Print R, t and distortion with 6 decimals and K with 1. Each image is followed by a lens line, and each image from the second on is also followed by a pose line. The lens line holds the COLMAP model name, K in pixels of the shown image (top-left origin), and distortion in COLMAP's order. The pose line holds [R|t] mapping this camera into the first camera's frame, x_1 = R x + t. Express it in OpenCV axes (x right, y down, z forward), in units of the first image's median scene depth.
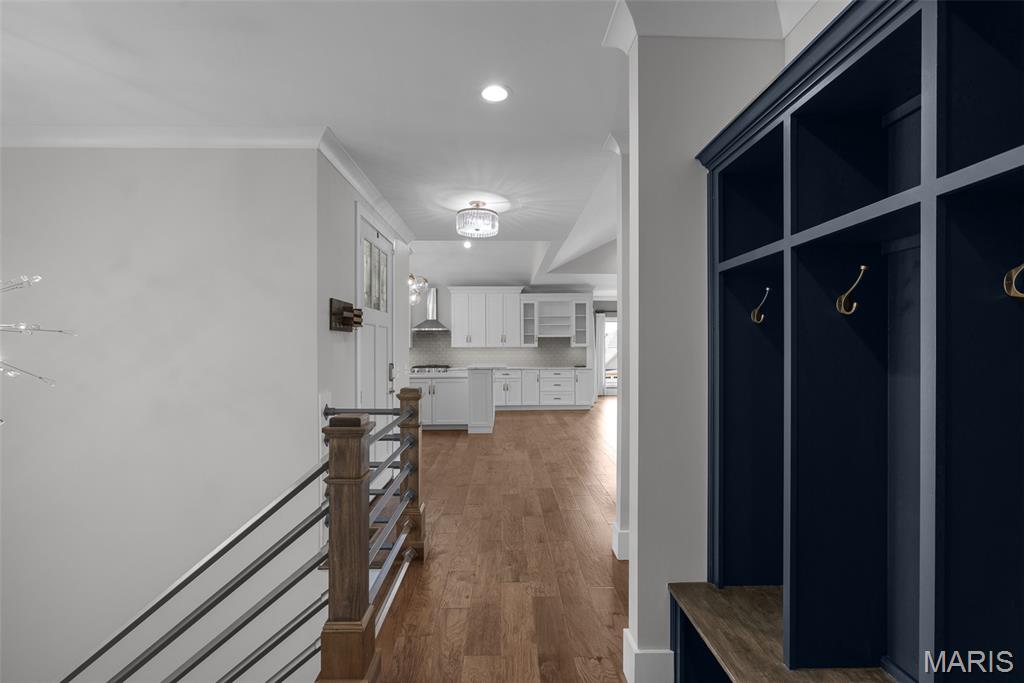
lens RADIAL K [[461.5, 0, 519.0], [0, 461.5, 351.8], [0, 0, 1]] dist [0.003588, 0.000545]
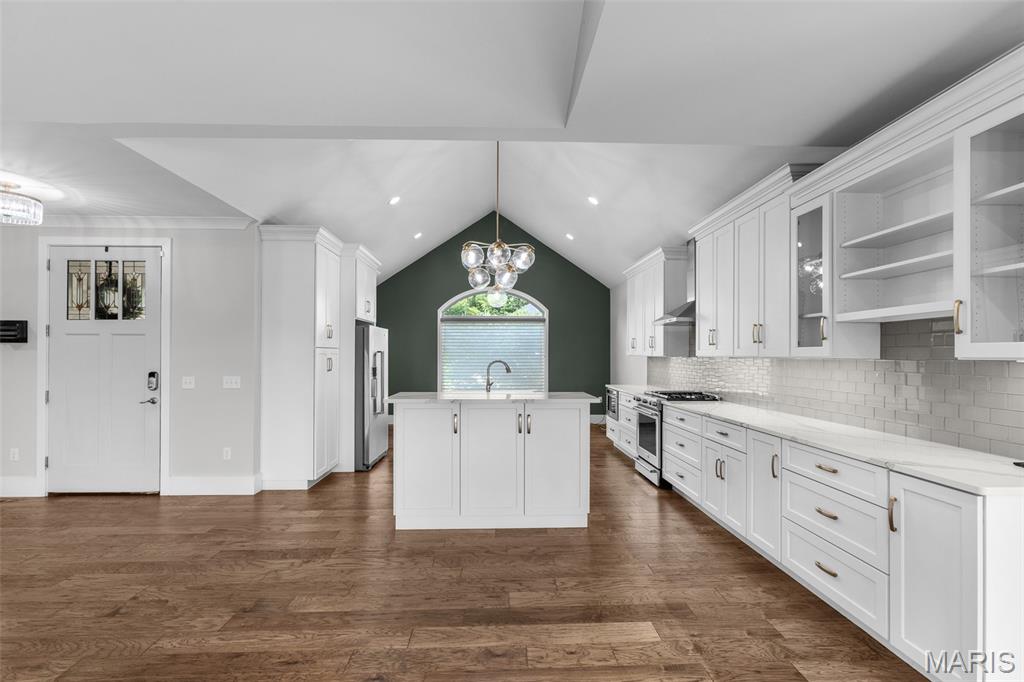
lens RADIAL K [[461.5, 0, 519.0], [0, 461.5, 351.3], [0, 0, 1]] dist [0.003588, 0.000545]
pose [[0.006290, -0.001700, -0.999979, 0.318780], [0.002722, 0.999995, -0.001683, -0.014723], [0.999977, -0.002712, 0.006295, 0.809630]]
